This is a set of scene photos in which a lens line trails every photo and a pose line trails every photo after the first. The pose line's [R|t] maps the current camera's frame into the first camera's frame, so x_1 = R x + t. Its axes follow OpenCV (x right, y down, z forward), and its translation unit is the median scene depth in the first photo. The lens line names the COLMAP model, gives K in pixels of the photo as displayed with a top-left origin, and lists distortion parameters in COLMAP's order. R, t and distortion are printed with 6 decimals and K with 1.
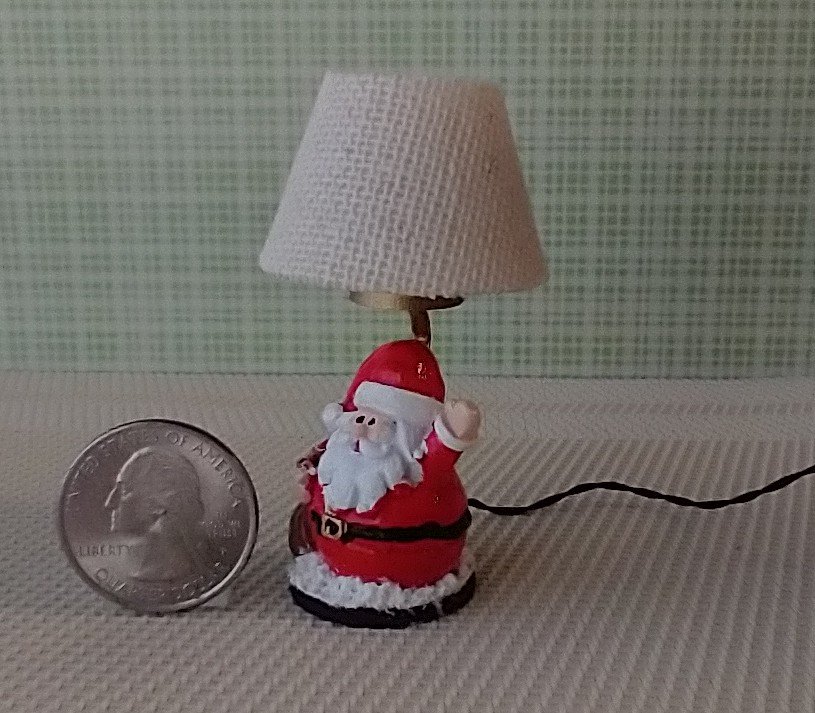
lens RADIAL K [[398.4, 0, 408.2], [0, 398.4, 360.3], [0, 0, 1]] dist [-0.002084, 0.001915]
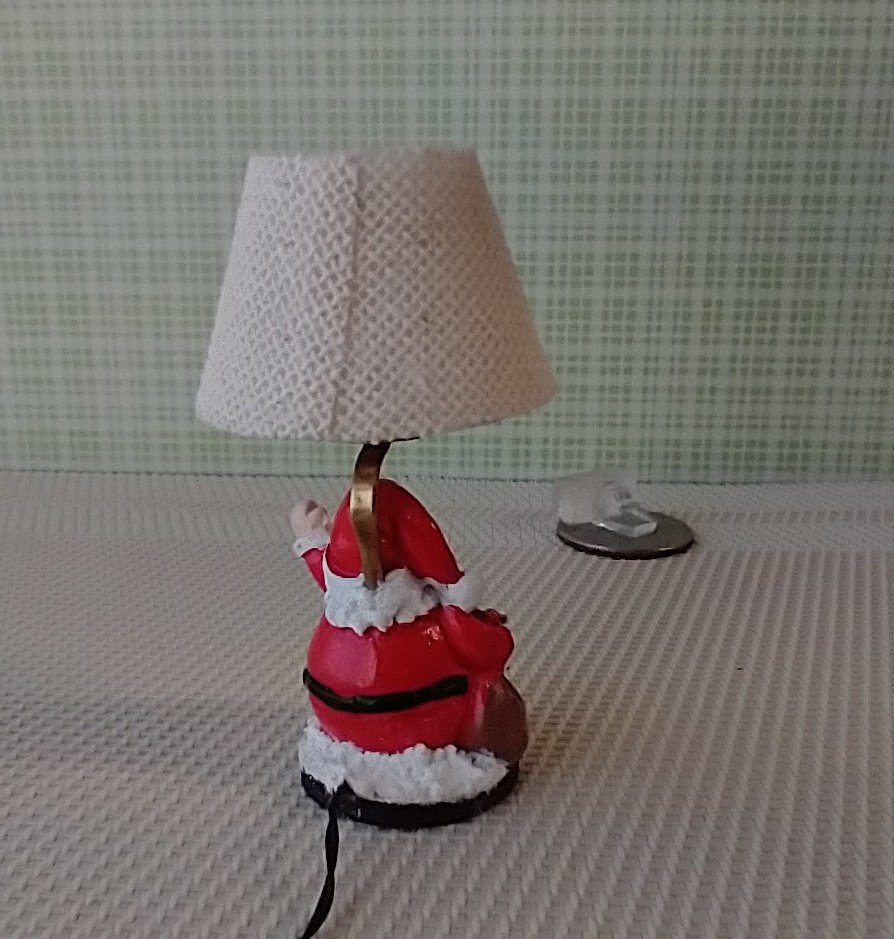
lens RADIAL K [[418.3, 0, 451.5], [0, 418.3, 472.4], [0, 0, 1]] dist [-0.000327, 0.000860]
pose [[0.999913, 0.008294, -0.010301, 0.131880], [-0.008063, 0.999720, 0.022269, 0.001154], [0.010483, -0.022183, 0.999699, -0.001603]]
